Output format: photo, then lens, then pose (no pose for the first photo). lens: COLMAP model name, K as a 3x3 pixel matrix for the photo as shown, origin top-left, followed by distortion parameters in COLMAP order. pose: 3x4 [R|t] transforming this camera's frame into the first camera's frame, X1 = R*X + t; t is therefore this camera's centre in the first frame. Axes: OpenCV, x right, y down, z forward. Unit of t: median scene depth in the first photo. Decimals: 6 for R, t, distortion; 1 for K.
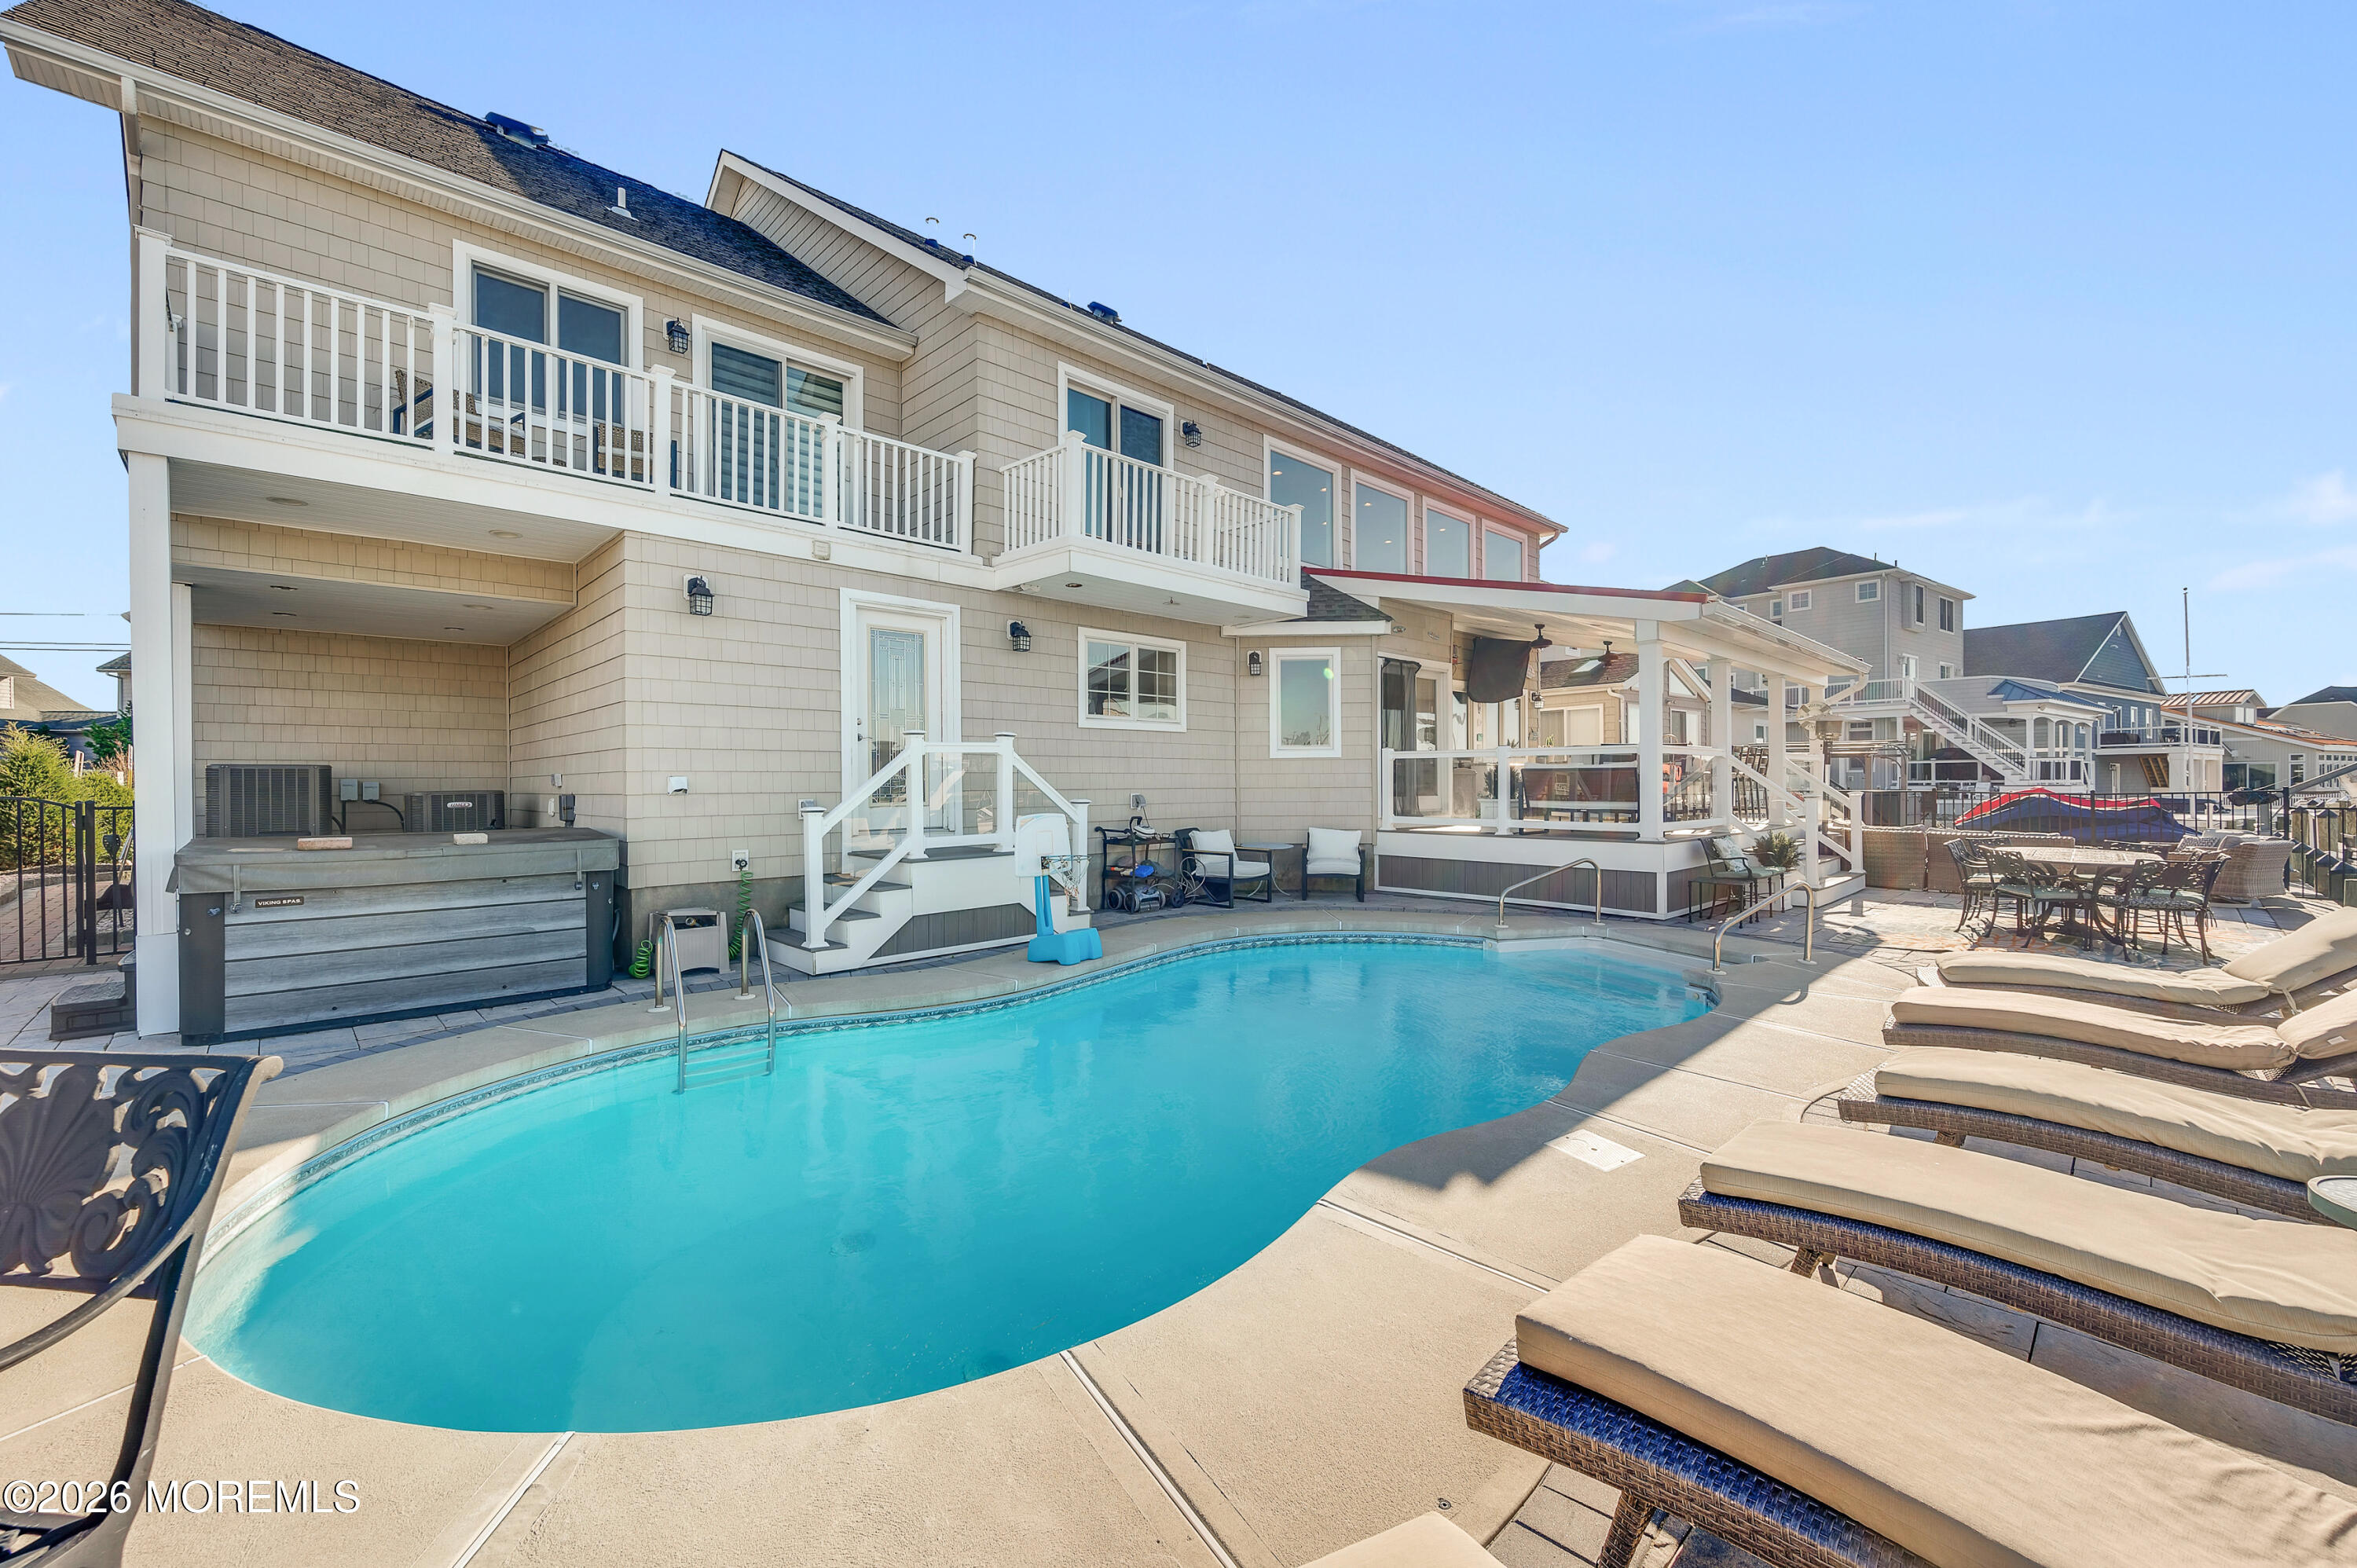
lens RADIAL K [[935.0, 0, 1177.9], [0, 935.0, 783.5], [0, 0, 1]] dist [0.003911, -0.000536]
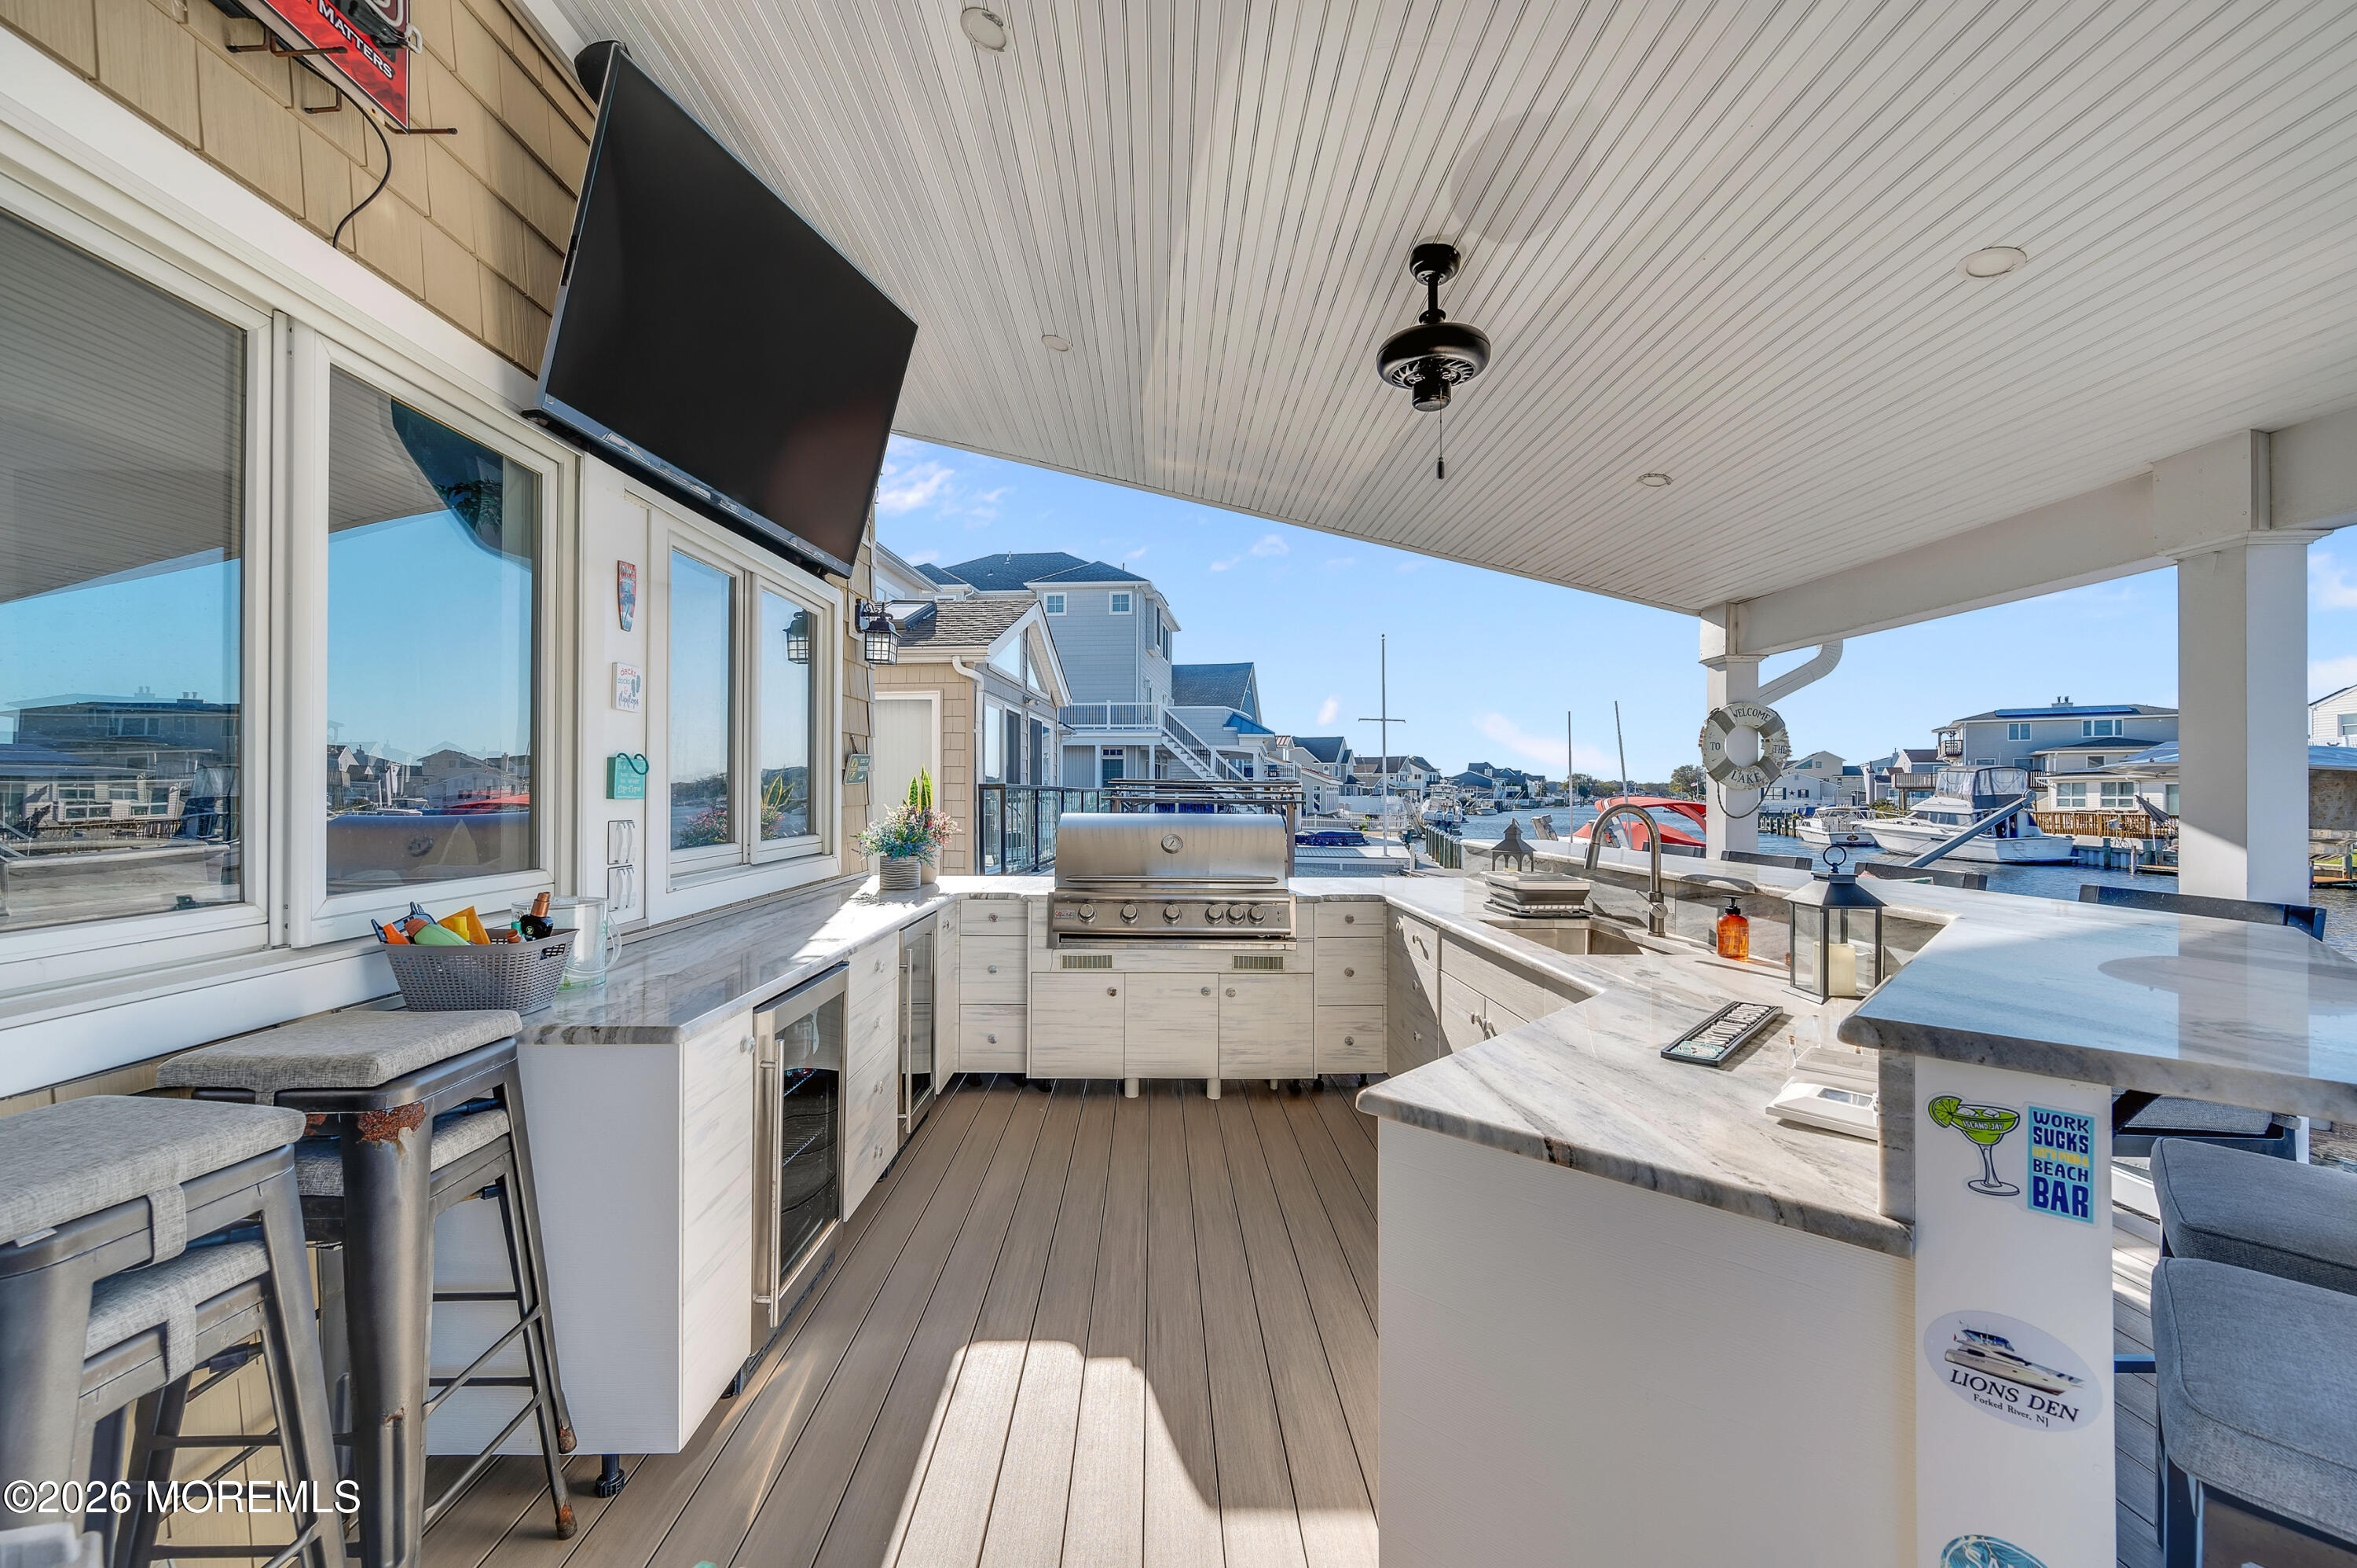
lens RADIAL K [[935.0, 0, 1166.5], [0, 935.0, 793.7], [0, 0, 1]] dist [0.003911, -0.000536]
pose [[0.684007, 0.005436, 0.729455, 0.443805], [-0.003770, 0.999985, -0.003917, -0.076655], [-0.729466, -0.000071, 0.684017, 1.351907]]
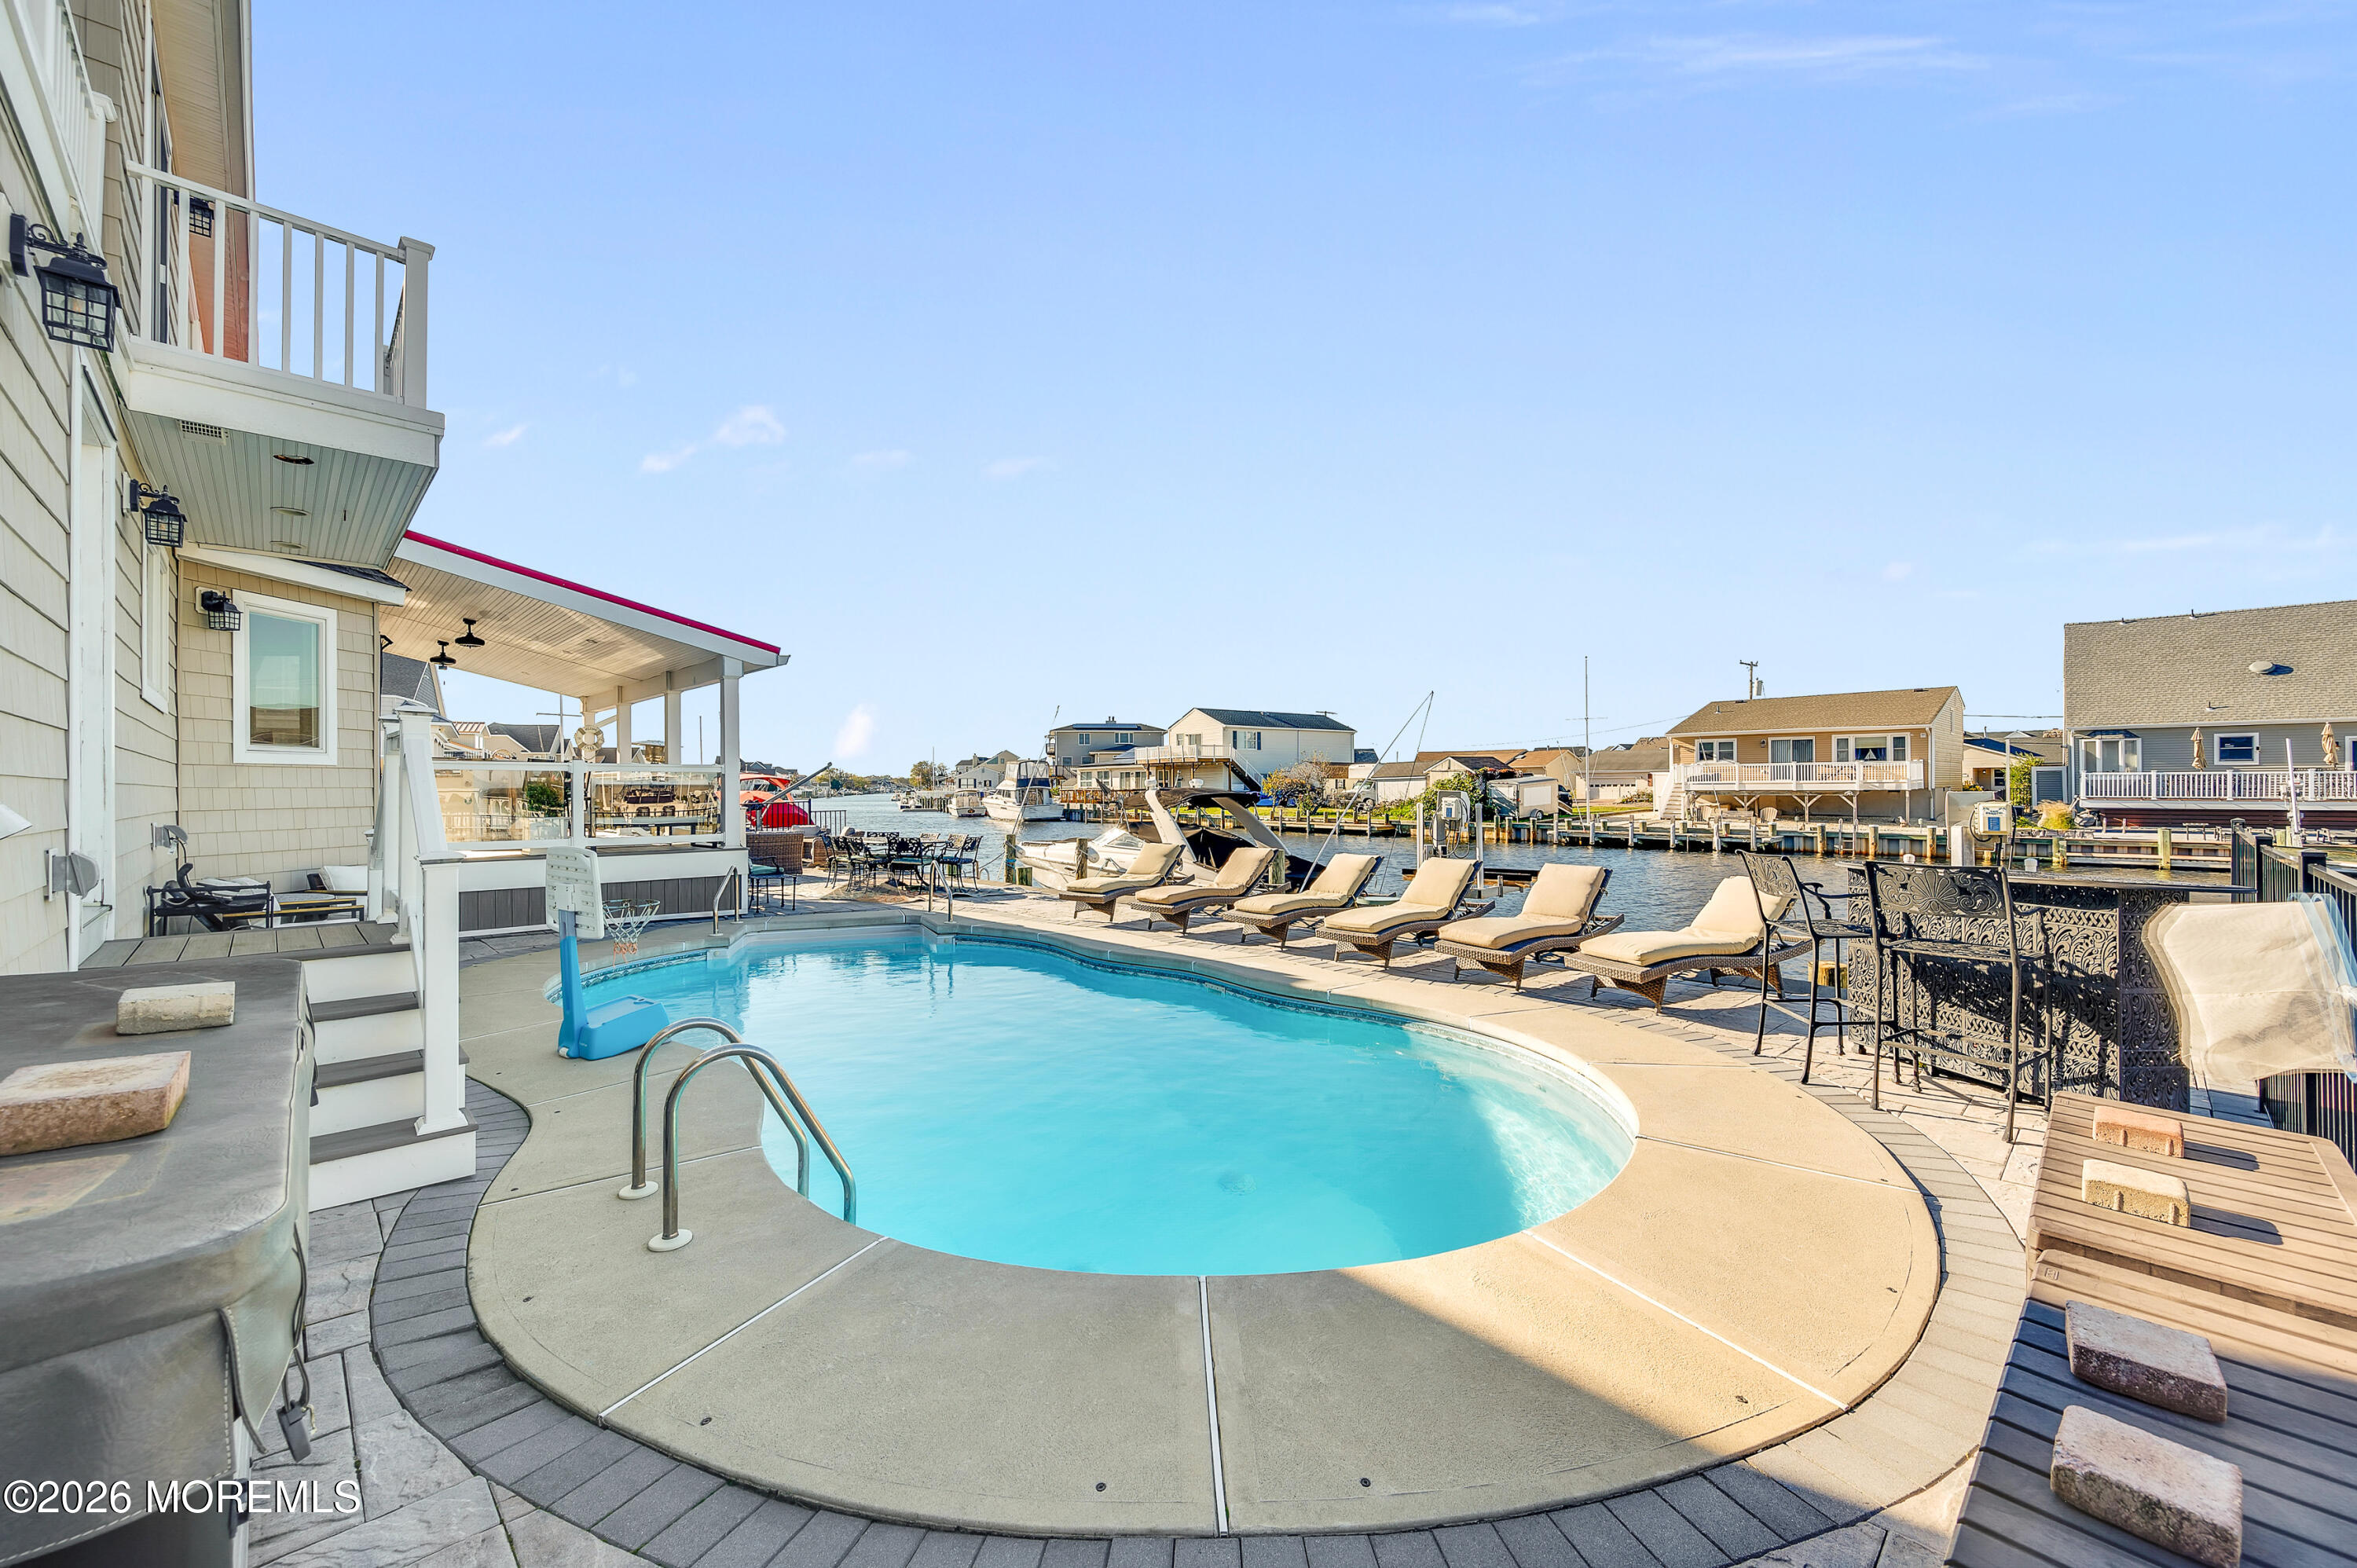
lens RADIAL K [[938.8, 0, 1181.2], [0, 938.8, 788.0], [0, 0, 1]] dist [0.001147, -0.000289]
pose [[-0.008118, 0.002435, 0.999964, -0.675584], [0.009972, 0.999948, -0.002354, -0.002597], [-0.999917, 0.009952, -0.008142, 0.447146]]
